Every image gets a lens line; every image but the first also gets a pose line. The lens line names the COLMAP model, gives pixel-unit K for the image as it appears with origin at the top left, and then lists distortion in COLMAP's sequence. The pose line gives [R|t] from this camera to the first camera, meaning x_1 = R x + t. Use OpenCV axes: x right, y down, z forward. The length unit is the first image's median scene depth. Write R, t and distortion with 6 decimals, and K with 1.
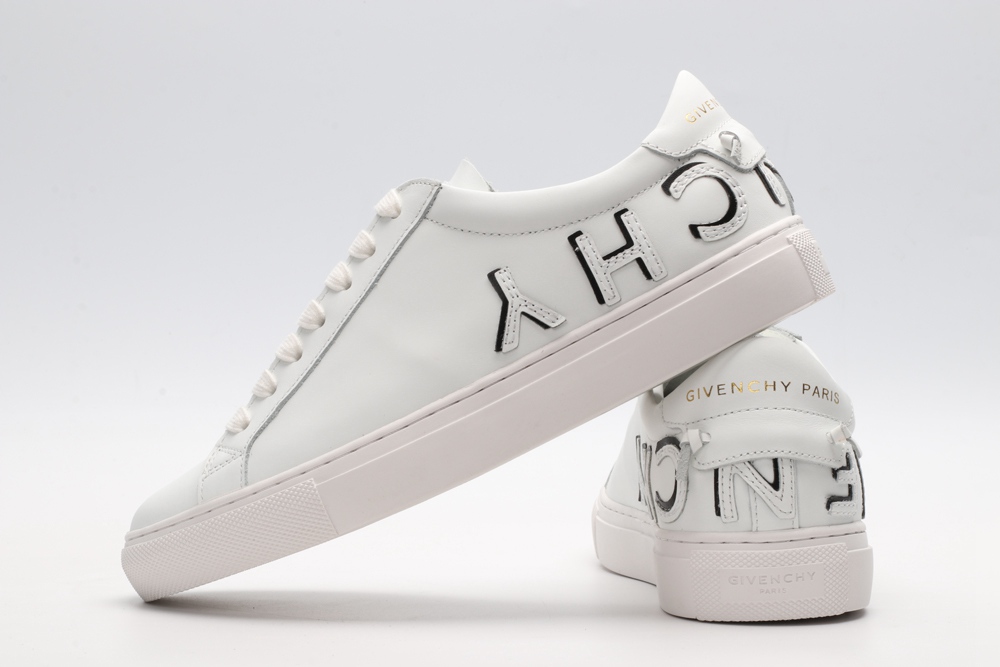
lens RADIAL K [[2434.5, 0, 497.6], [0, 2434.5, 336.0], [0, 0, 1]] dist [0.117002, 0.000000]
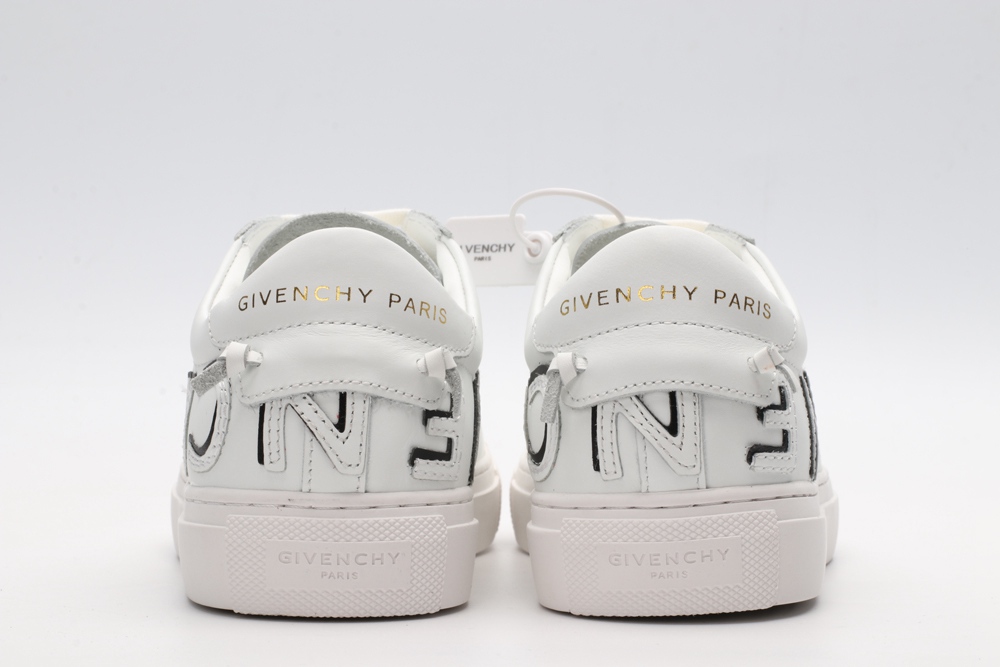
lens RADIAL K [[2434.5, 0, 502.9], [0, 2434.5, 331.2], [0, 0, 1]] dist [0.117002, 0.000000]
pose [[0.996896, 0.001647, -0.078712, 0.119550], [-0.001592, 0.999998, 0.000757, 0.031526], [0.078714, -0.000630, 0.996897, 0.273718]]
